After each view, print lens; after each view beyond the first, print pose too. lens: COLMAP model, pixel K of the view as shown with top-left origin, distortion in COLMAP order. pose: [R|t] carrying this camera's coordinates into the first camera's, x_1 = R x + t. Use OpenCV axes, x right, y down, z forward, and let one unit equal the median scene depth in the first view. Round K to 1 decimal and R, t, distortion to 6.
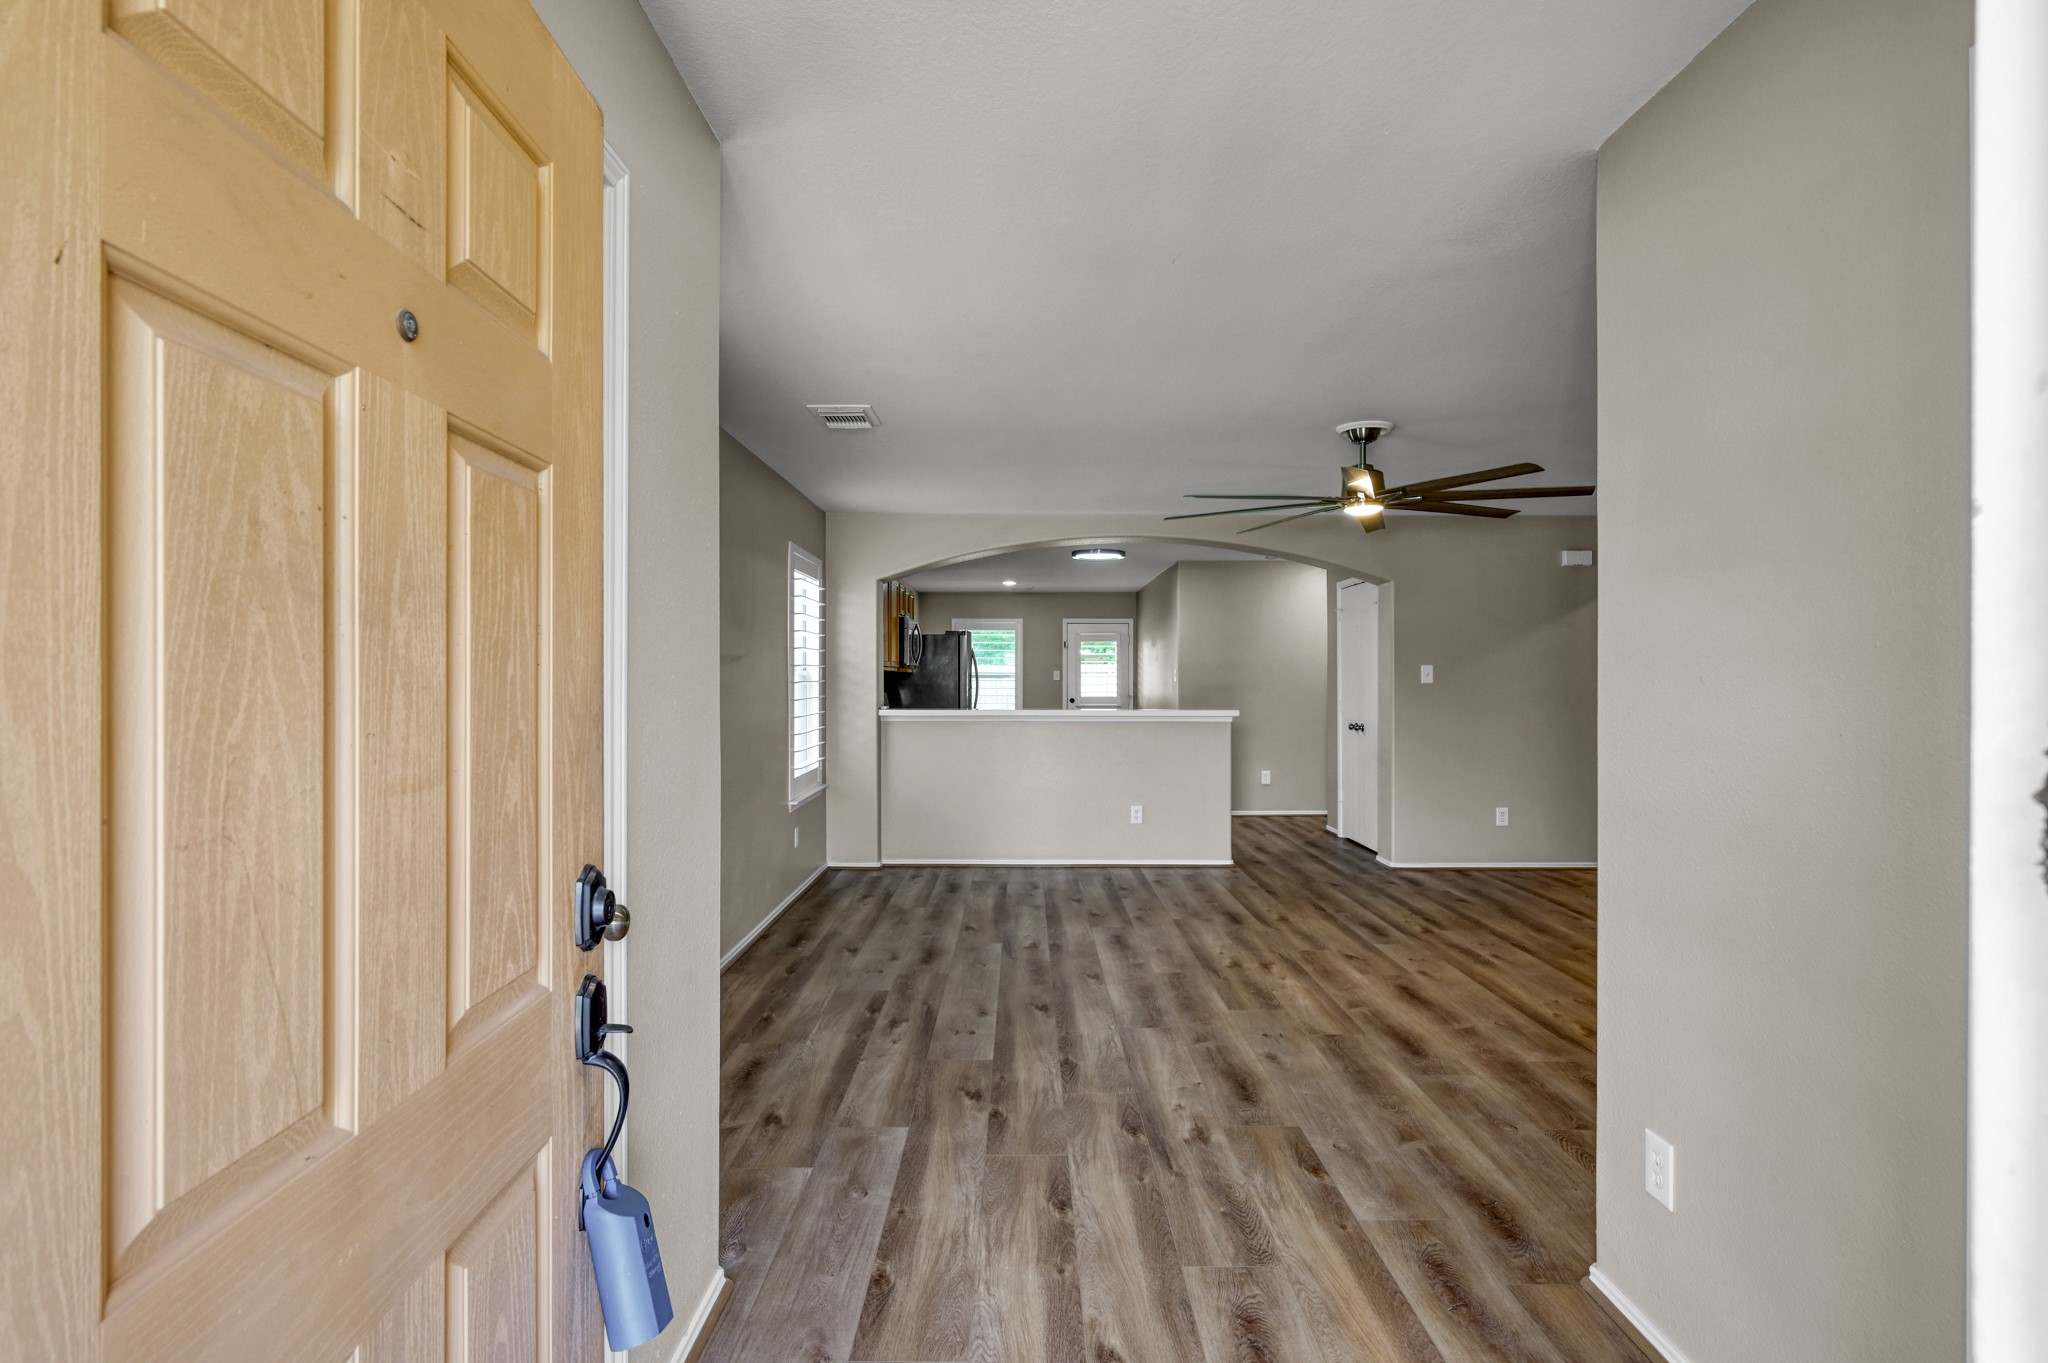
lens RADIAL K [[1001.8, 0, 1024.0], [0, 1001.8, 681.5], [0, 0, 1]] dist [-0.001459, 0.000209]
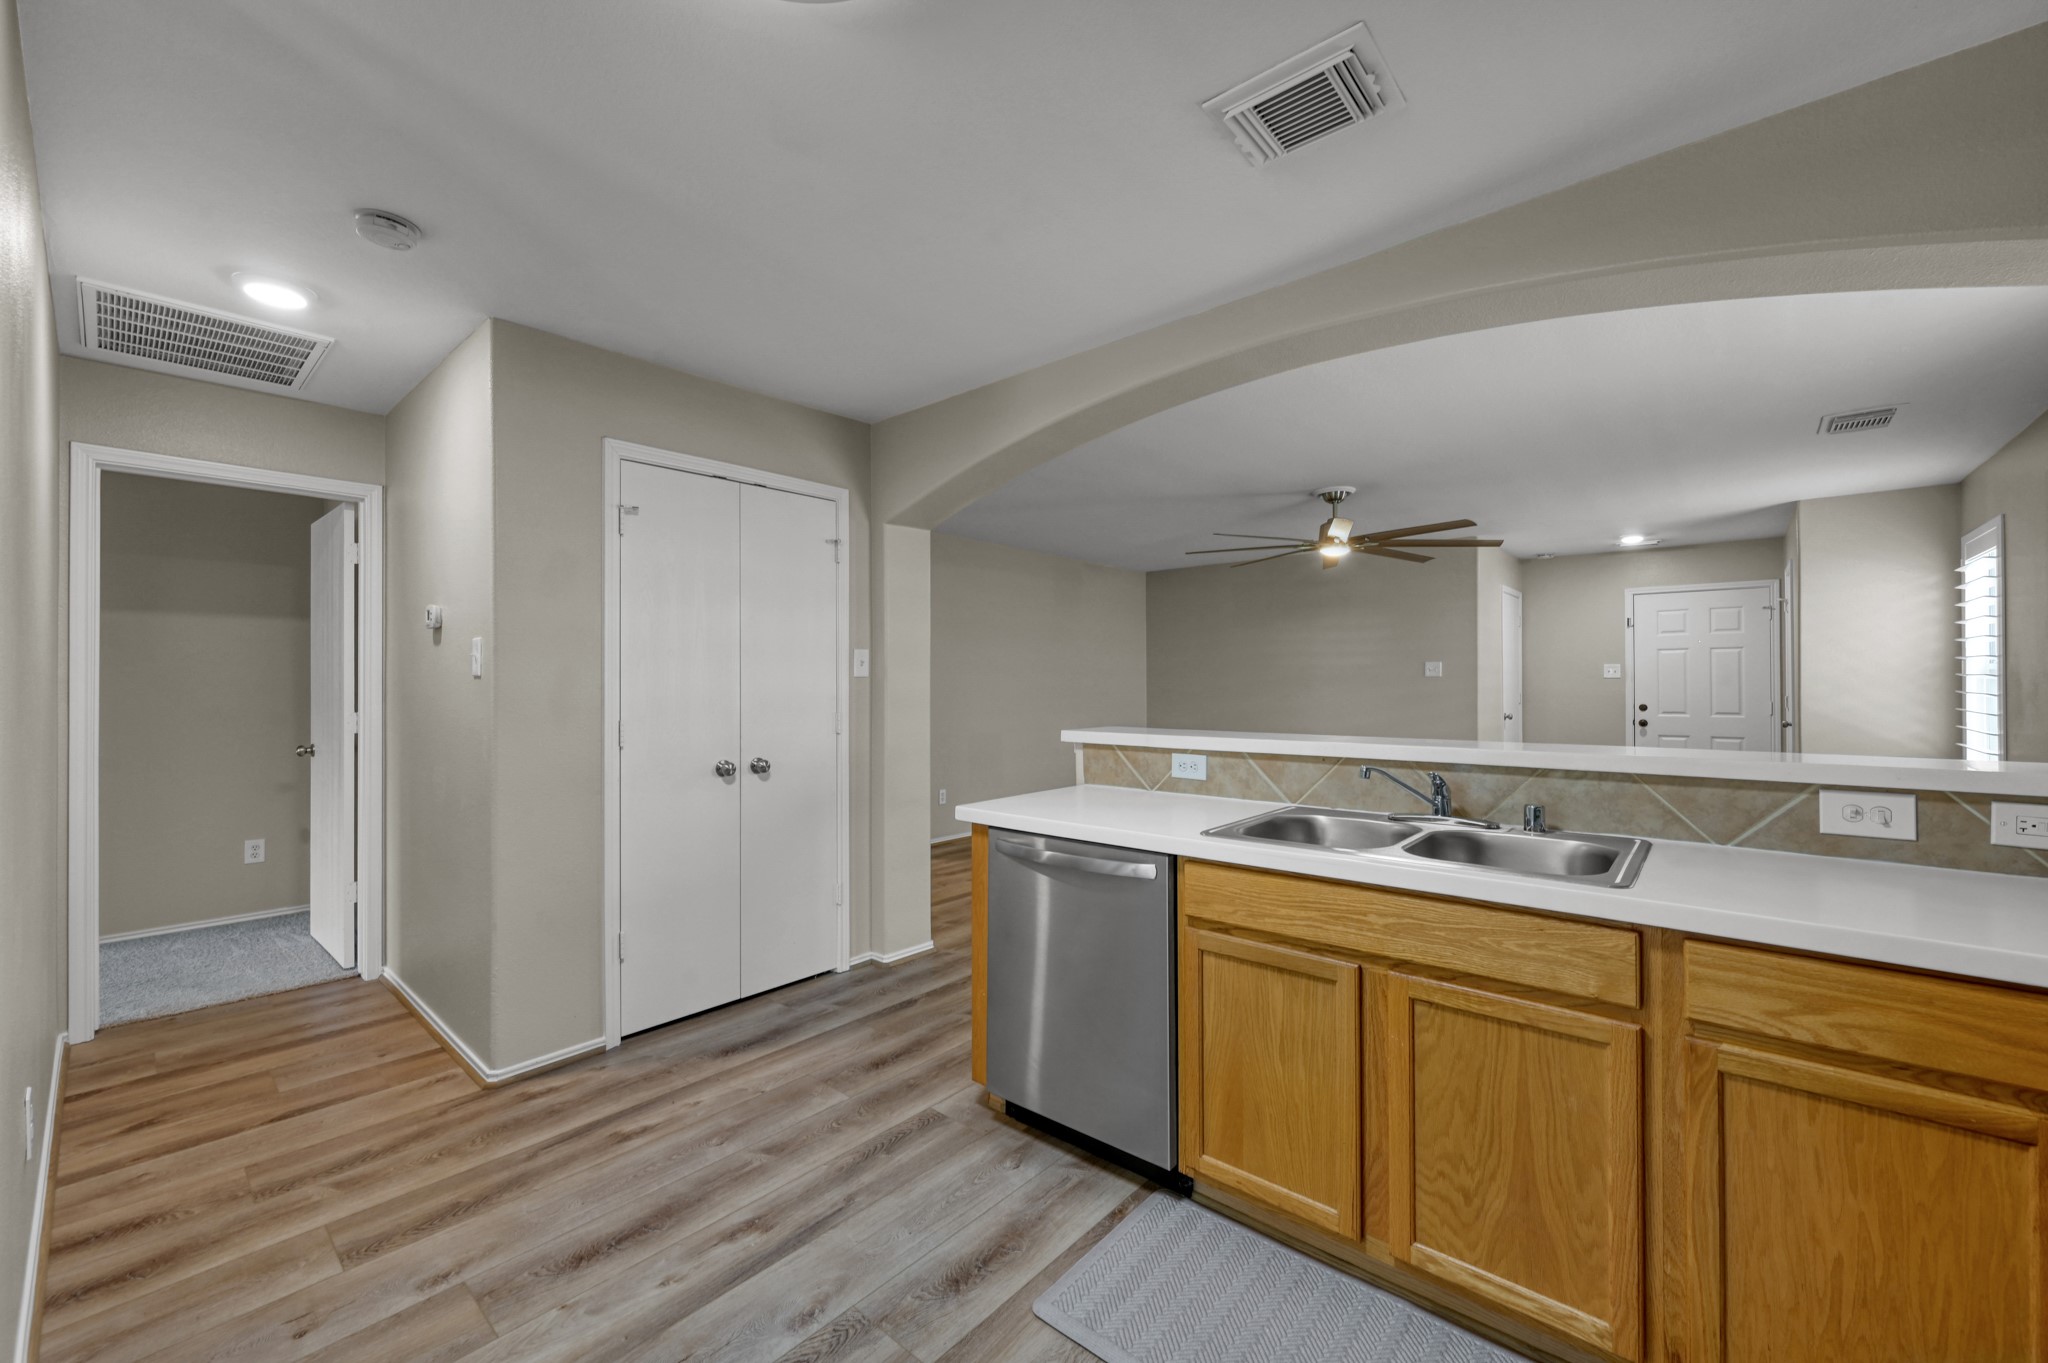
lens RADIAL K [[809.7, 0, 1024.0], [0, 809.7, 681.5], [0, 0, 1]] dist [0.001848, -0.000090]
pose [[-0.752103, 0.002401, 0.659041, -0.076429], [0.004038, 0.999991, 0.000964, 0.004652], [-0.659033, 0.003386, -0.752107, 2.222968]]
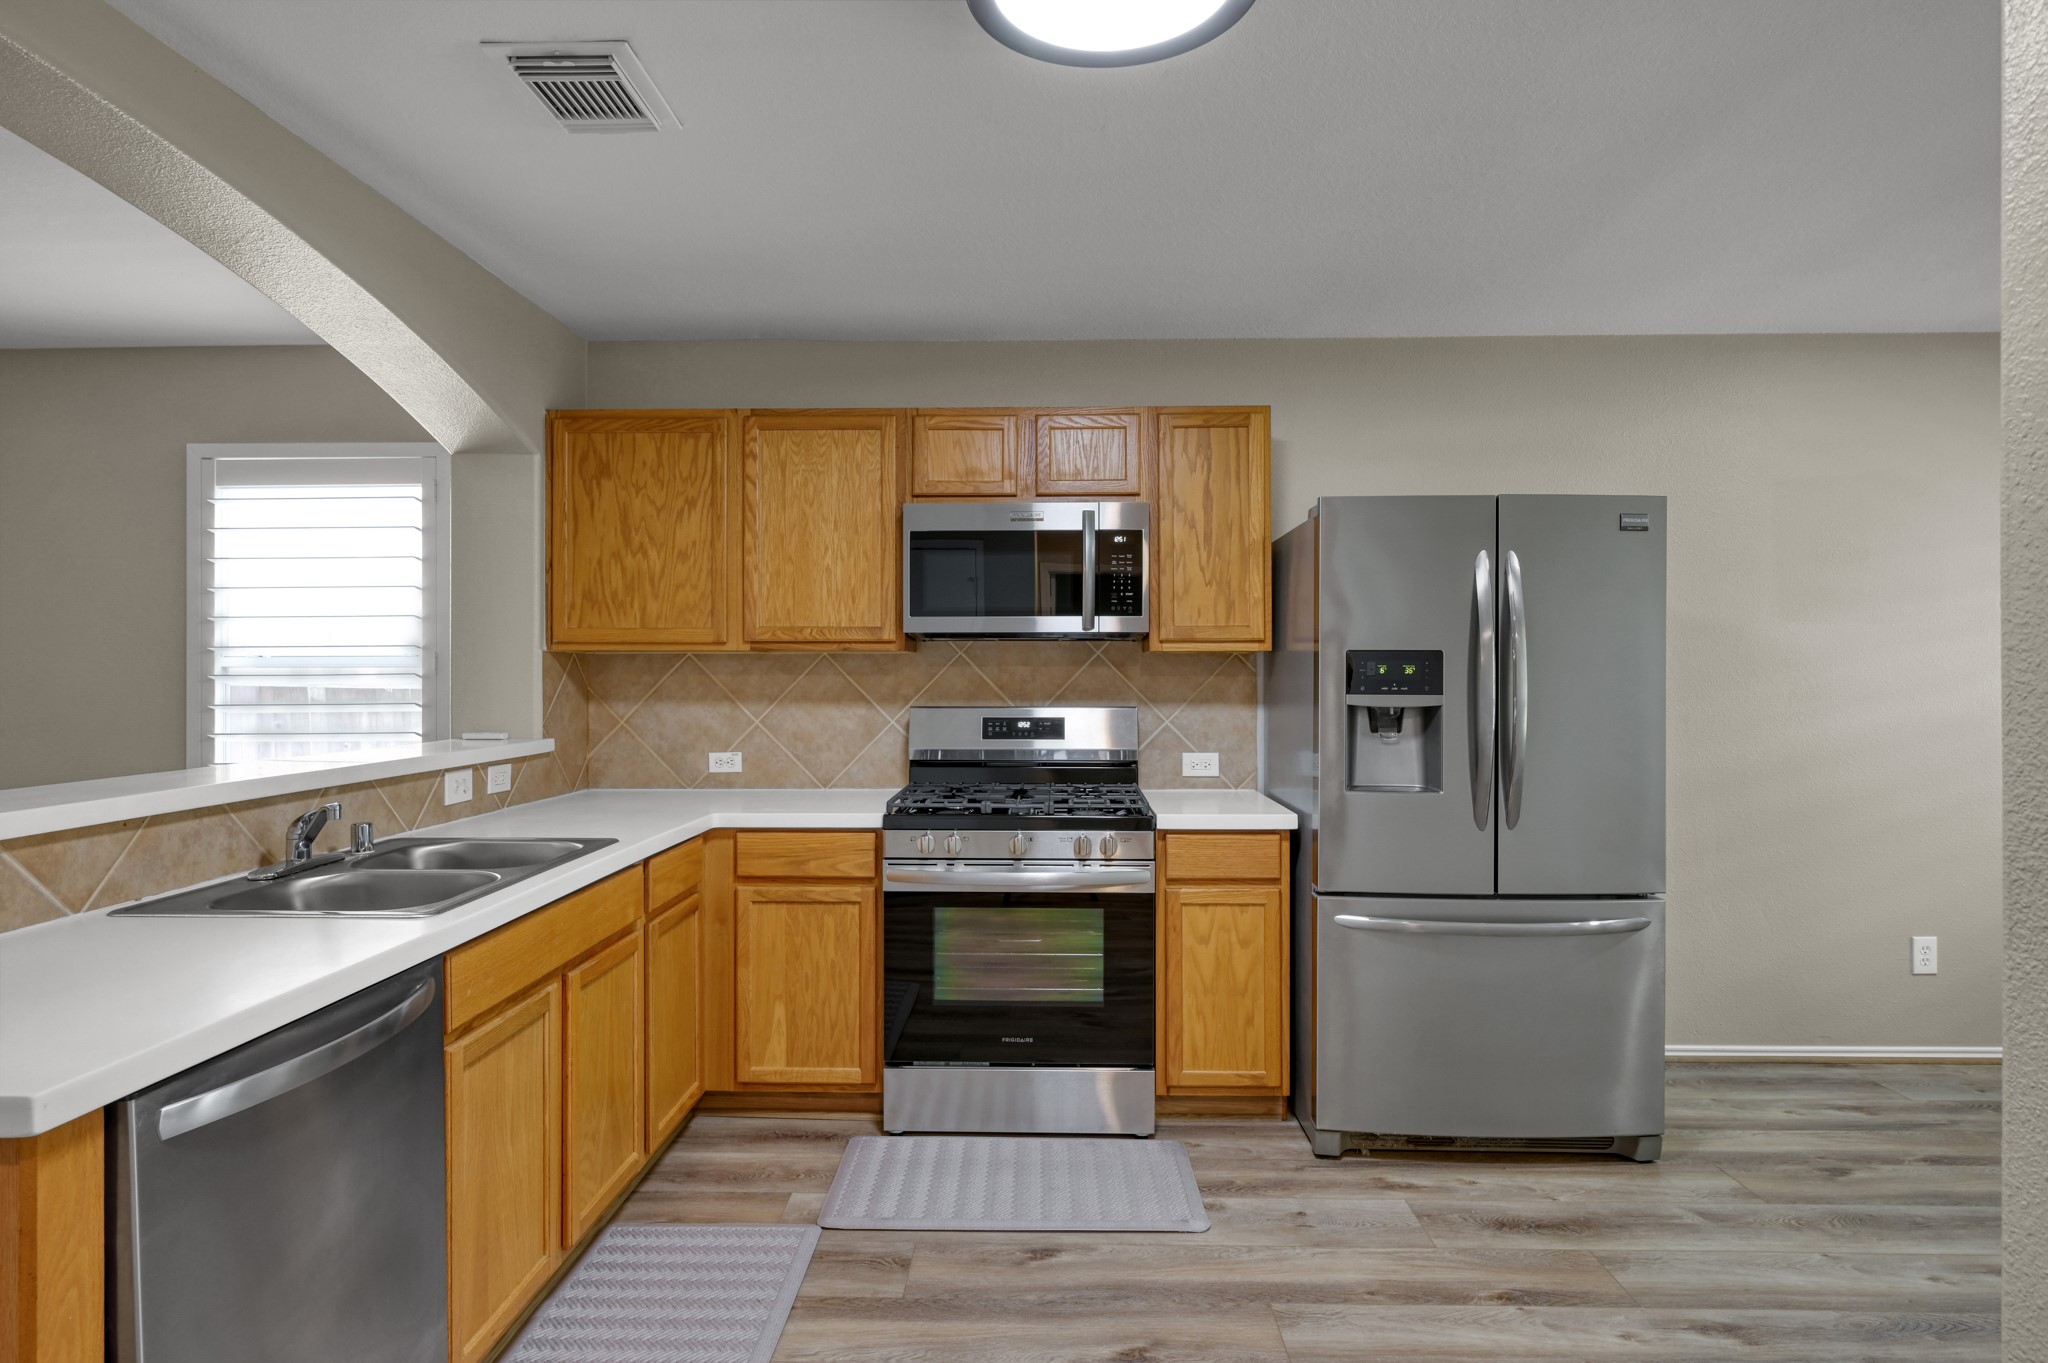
lens RADIAL K [[1116.5, 0, 1024.0], [0, 1116.5, 681.5], [0, 0, 1]] dist [0.000636, 0.000350]
pose [[-0.029445, 0.005703, -0.999550, 0.576984], [-0.001645, 0.999982, 0.005754, -0.002748], [0.999565, 0.001814, -0.029435, 2.059407]]
